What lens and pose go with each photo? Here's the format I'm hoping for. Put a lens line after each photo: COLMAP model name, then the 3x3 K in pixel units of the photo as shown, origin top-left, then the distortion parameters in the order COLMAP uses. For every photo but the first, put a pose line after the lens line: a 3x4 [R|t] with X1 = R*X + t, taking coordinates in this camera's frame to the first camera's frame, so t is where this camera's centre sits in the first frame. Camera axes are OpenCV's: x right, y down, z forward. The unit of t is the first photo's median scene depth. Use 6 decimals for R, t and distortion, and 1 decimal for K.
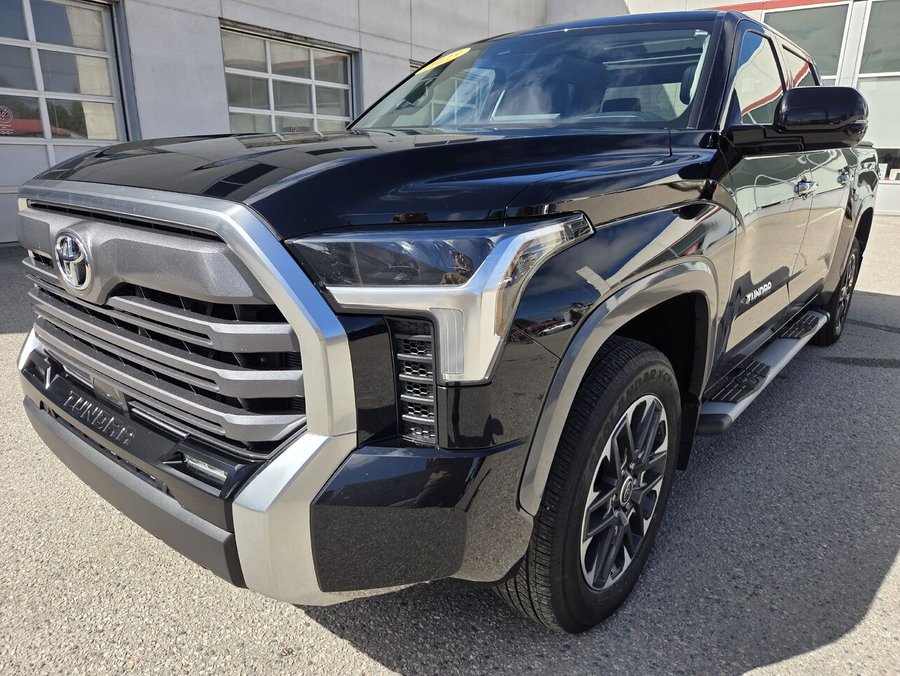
lens RADIAL K [[636.4, 0, 450.8], [0, 636.4, 349.9], [0, 0, 1]] dist [0.001351, 0.000870]
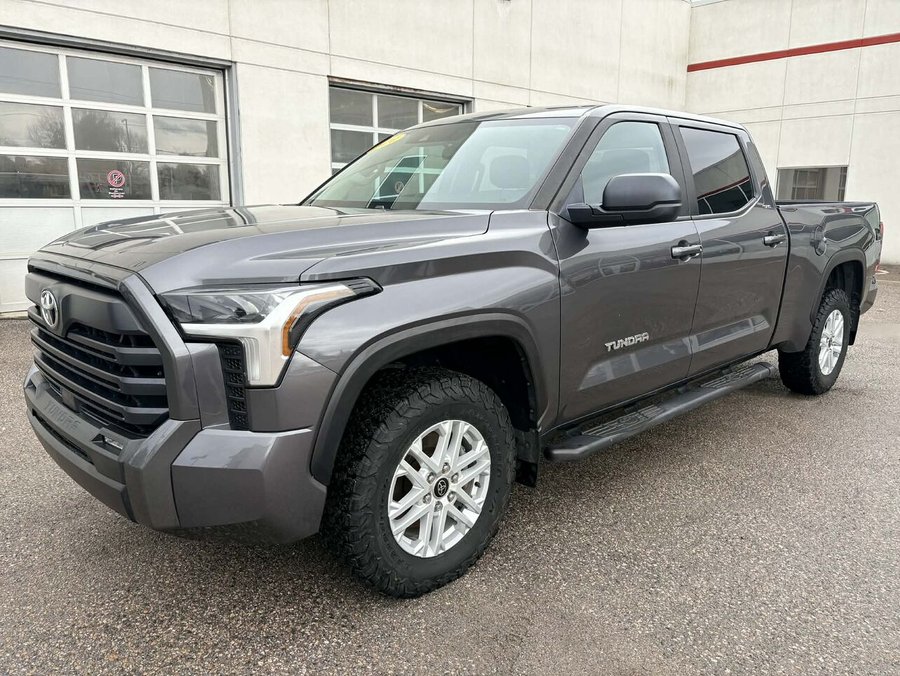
lens RADIAL K [[704.8, 0, 446.9], [0, 704.8, 355.8], [0, 0, 1]] dist [0.014501, -0.008621]
pose [[0.987028, 0.014051, -0.159932, 0.674930], [-0.028782, 0.995510, -0.090170, 0.107673], [0.157947, 0.093603, 0.983001, -0.554216]]
